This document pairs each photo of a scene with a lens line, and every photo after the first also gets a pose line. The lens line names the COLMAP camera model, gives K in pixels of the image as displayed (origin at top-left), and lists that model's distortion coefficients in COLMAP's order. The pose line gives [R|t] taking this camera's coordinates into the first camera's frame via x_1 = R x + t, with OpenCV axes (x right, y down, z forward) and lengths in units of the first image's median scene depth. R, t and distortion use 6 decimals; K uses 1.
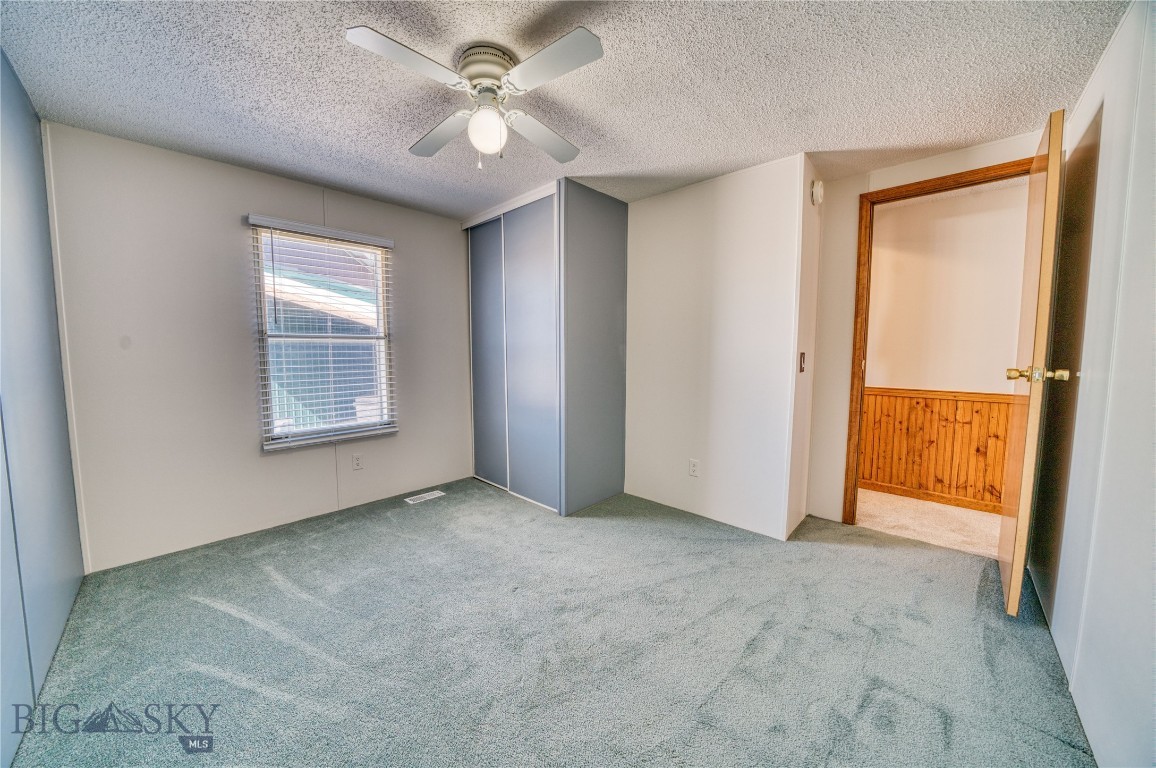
lens RADIAL K [[397.6, 0, 574.9], [0, 397.6, 385.8], [0, 0, 1]] dist [-0.022593, 0.000503]
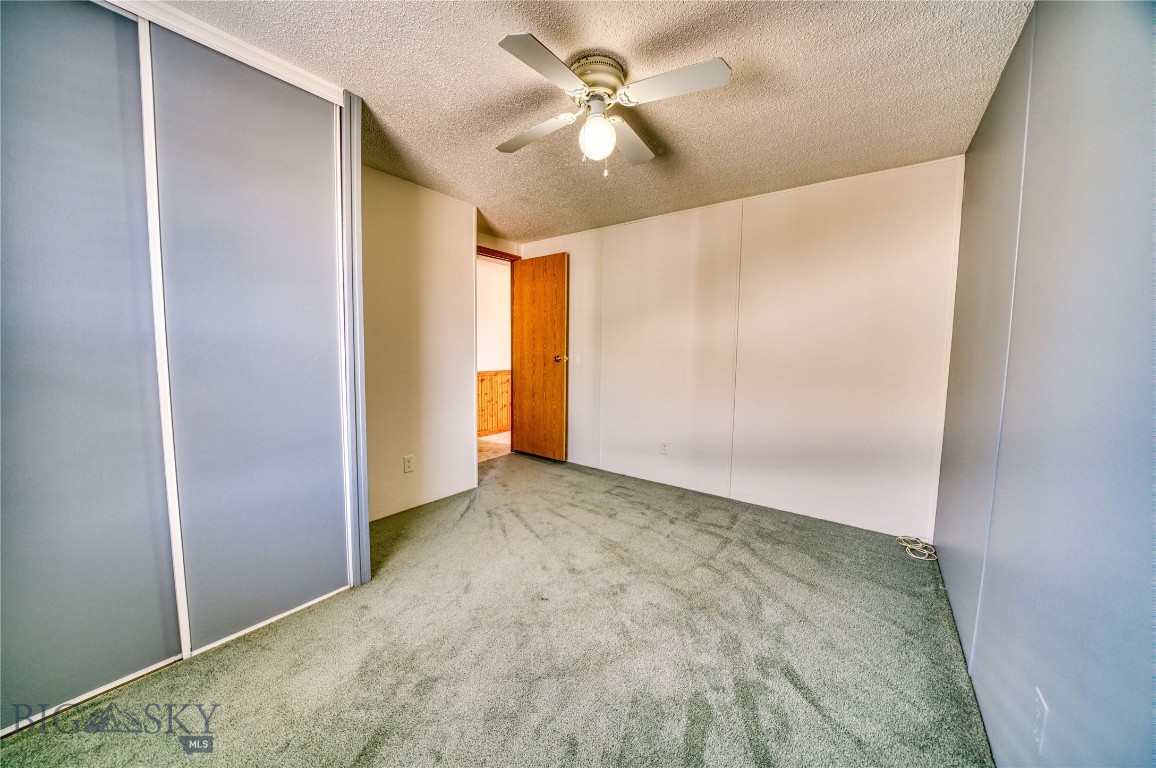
lens RADIAL K [[397.6, 0, 574.9], [0, 397.6, 385.8], [0, 0, 1]] dist [-0.022593, 0.000503]
pose [[-0.115984, -0.095363, 0.988663, -1.146189], [0.072114, 0.991945, 0.104140, -0.100410], [-0.990630, 0.083375, -0.108172, 1.070965]]
